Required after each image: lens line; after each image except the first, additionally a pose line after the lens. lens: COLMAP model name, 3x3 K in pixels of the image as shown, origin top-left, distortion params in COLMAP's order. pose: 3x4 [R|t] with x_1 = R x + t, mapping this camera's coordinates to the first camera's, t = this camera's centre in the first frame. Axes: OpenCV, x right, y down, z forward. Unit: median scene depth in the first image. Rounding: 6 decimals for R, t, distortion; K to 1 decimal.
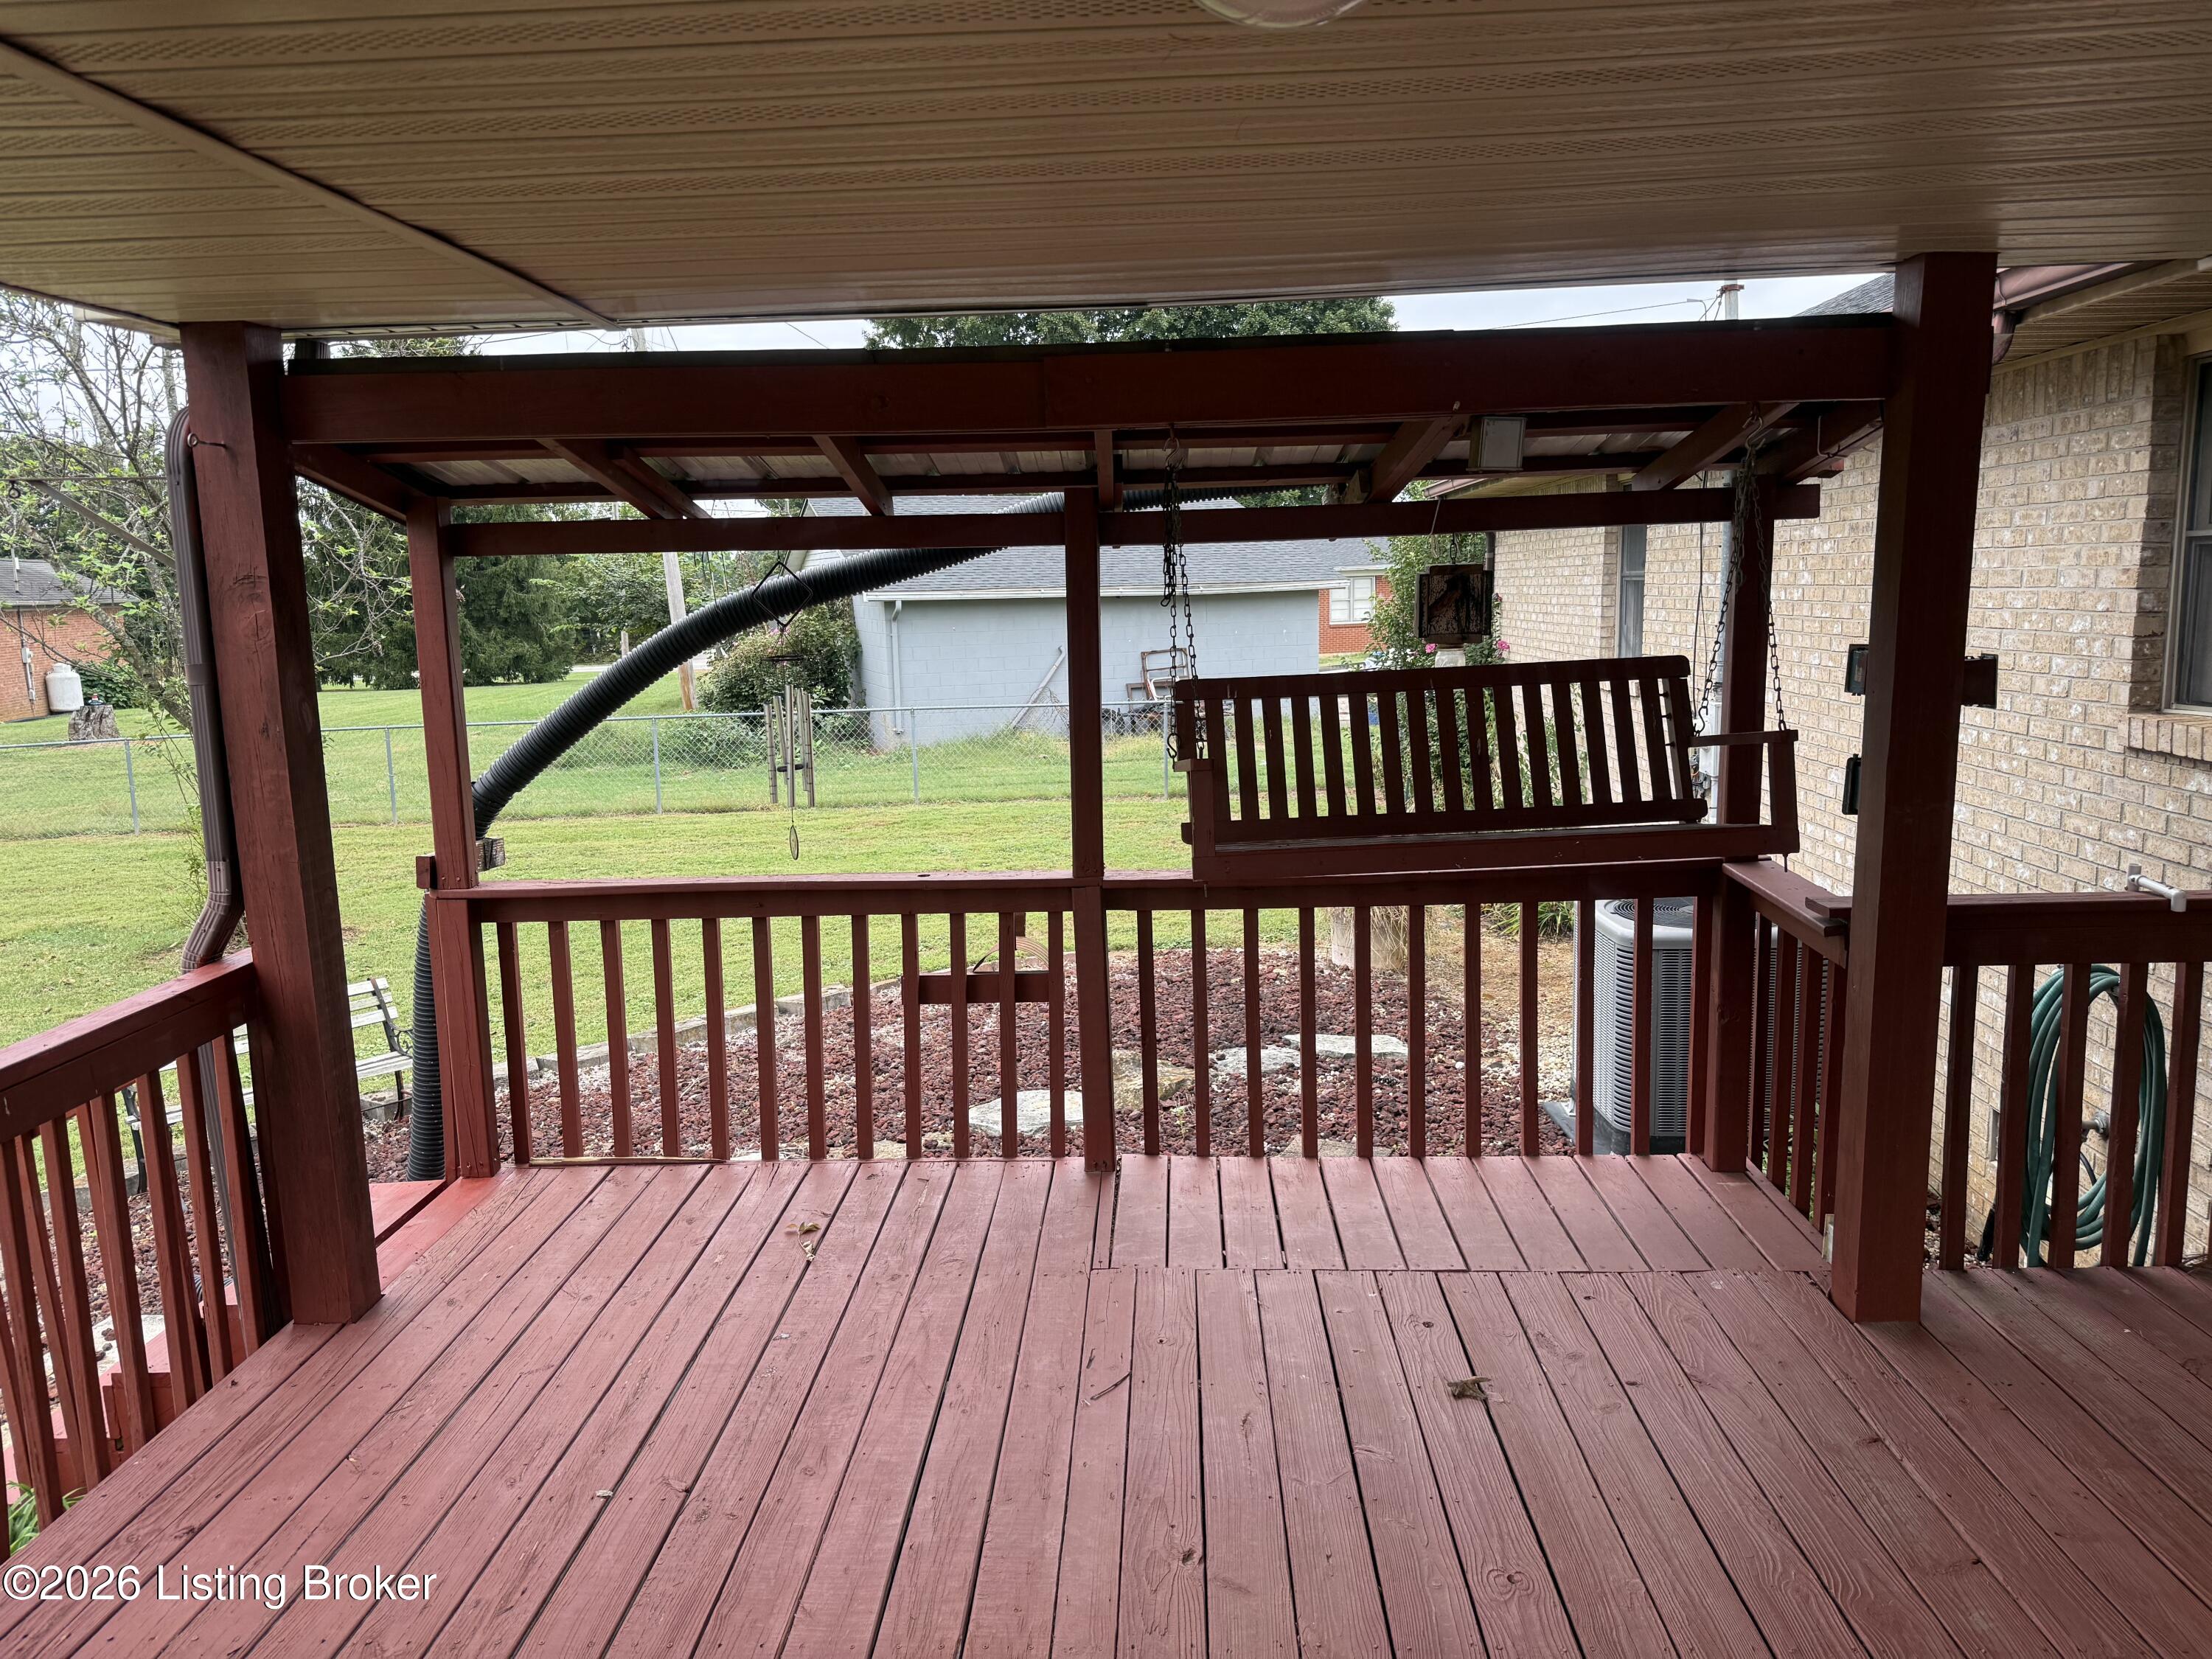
lens RADIAL K [[1556.5, 0, 1106.0], [0, 1556.5, 829.5], [0, 0, 1]] dist [0.002116, -0.004925]
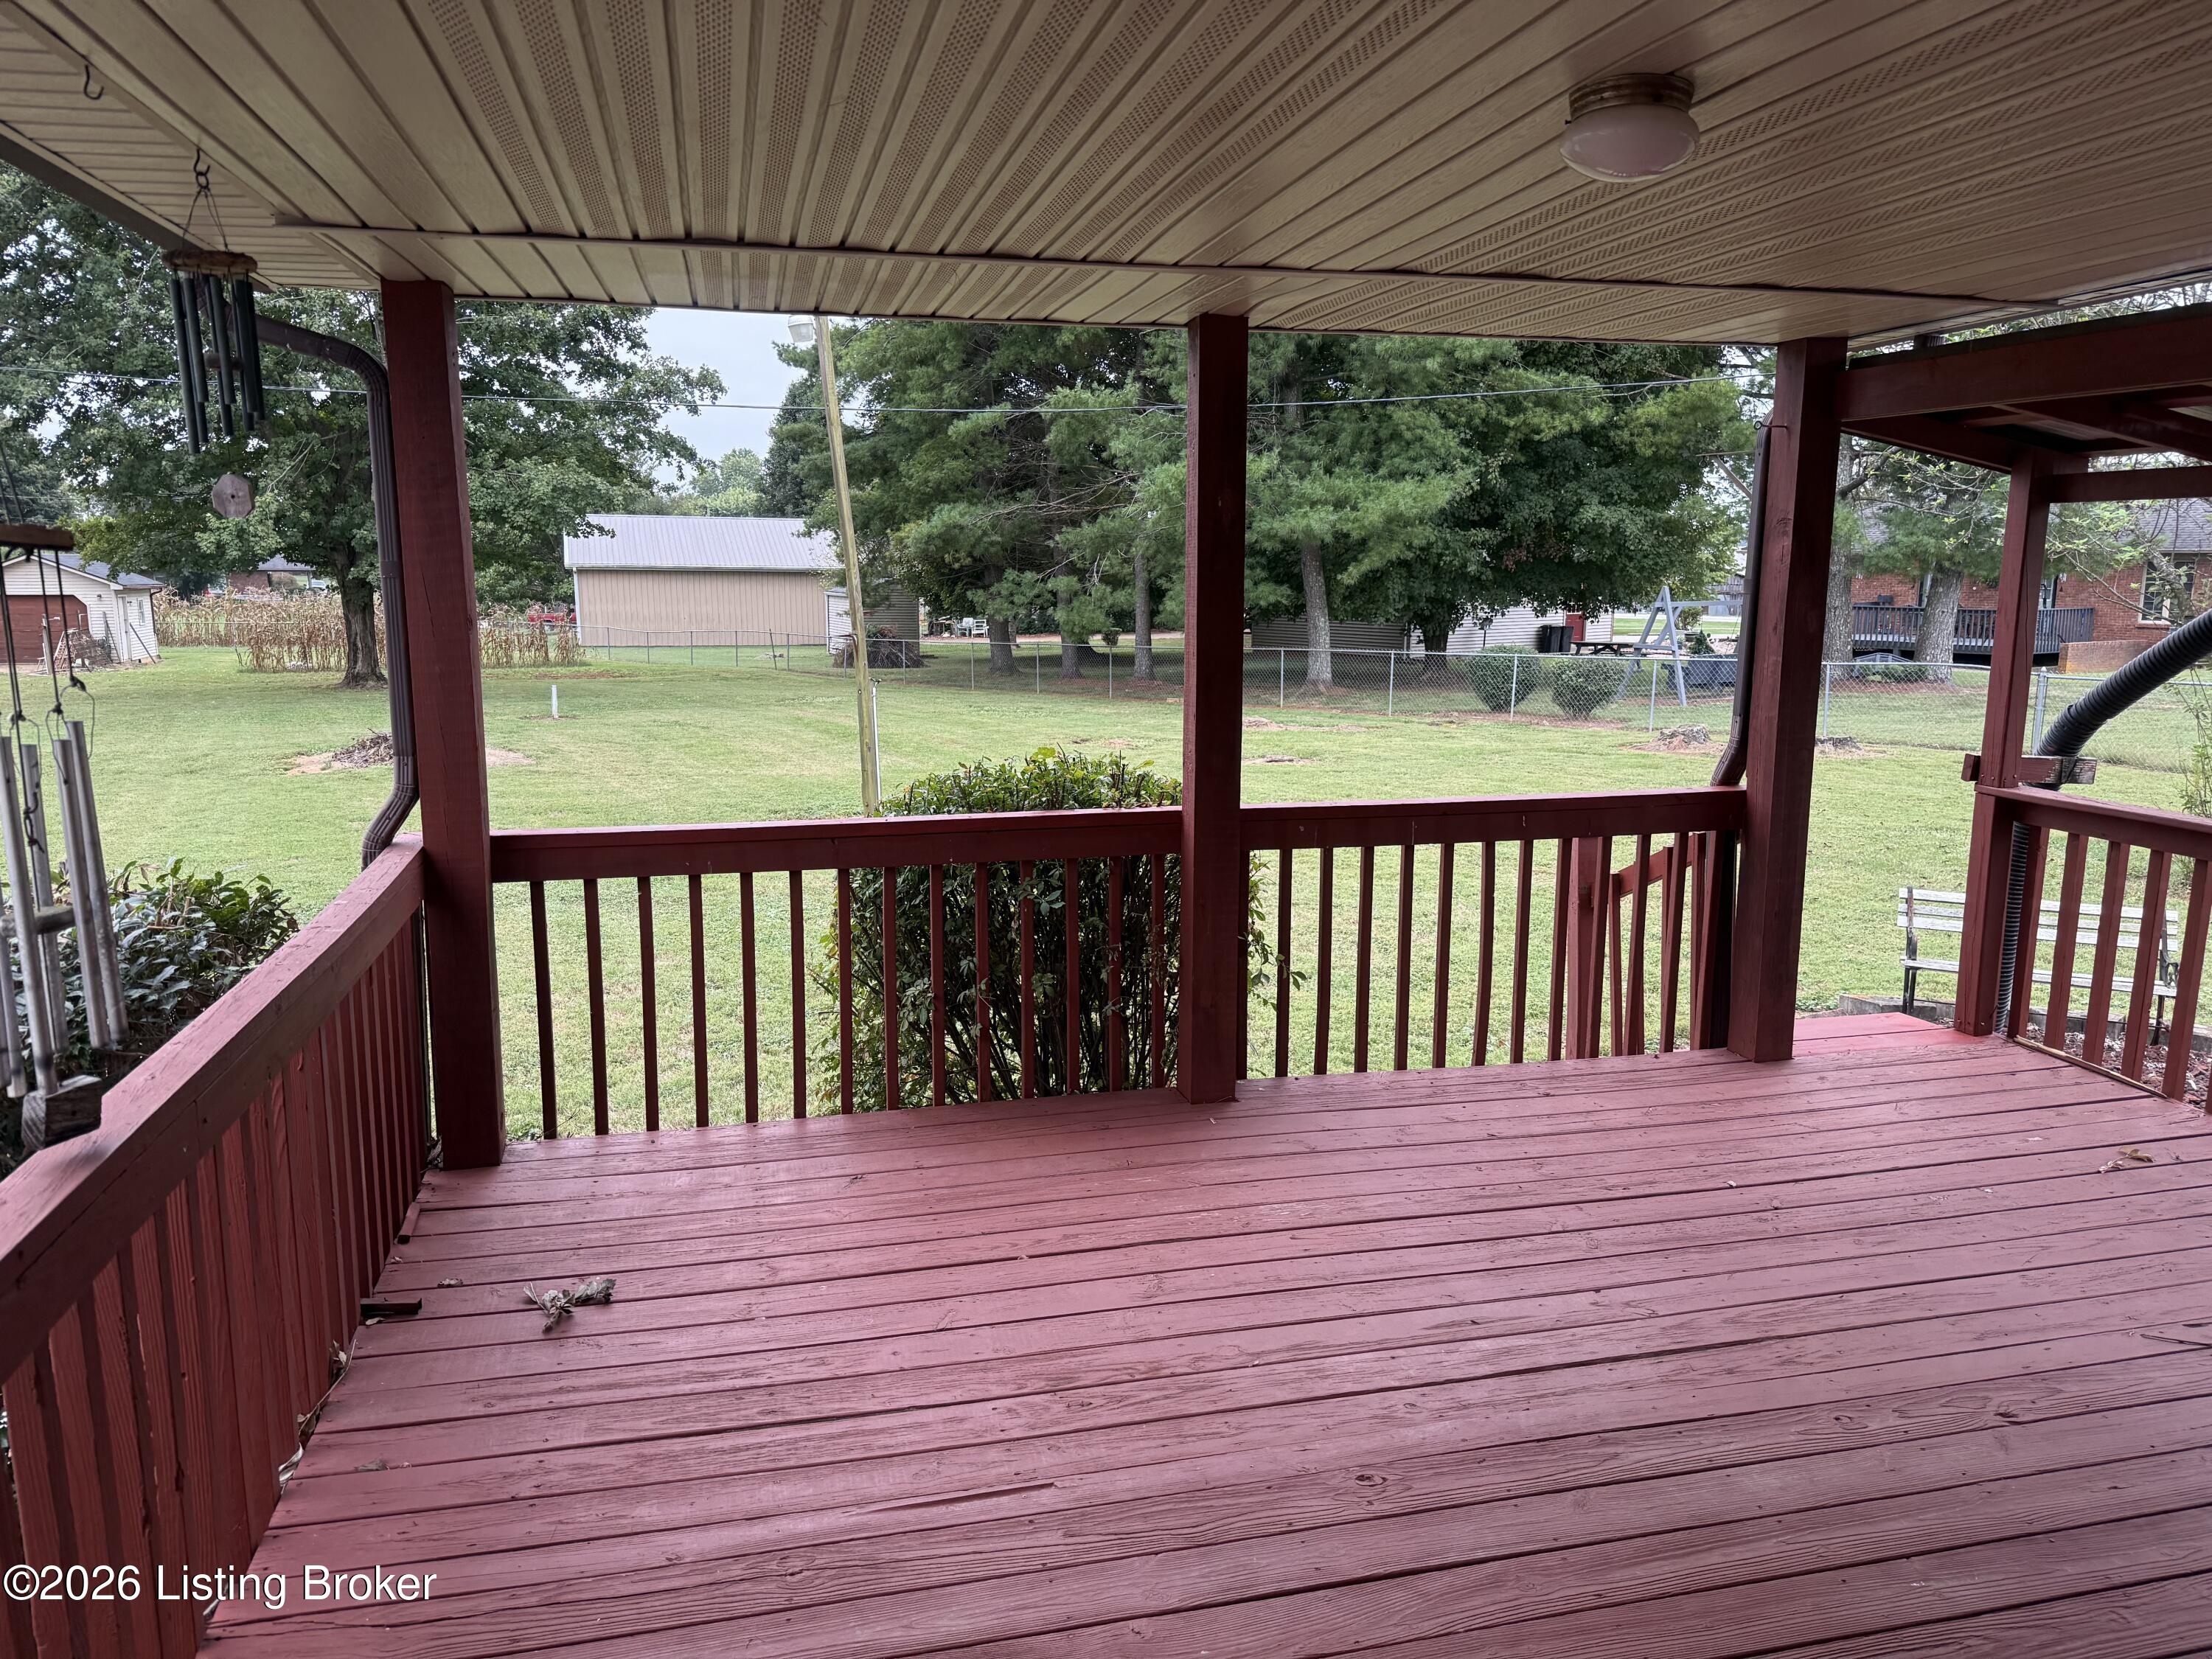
lens RADIAL K [[1556.5, 0, 1106.0], [0, 1556.5, 829.5], [0, 0, 1]] dist [0.002116, -0.004925]
pose [[0.277995, 0.193705, -0.940849, 0.607915], [-0.160069, 0.975104, 0.153462, -0.003952], [0.947152, 0.107939, 0.302080, 0.014448]]
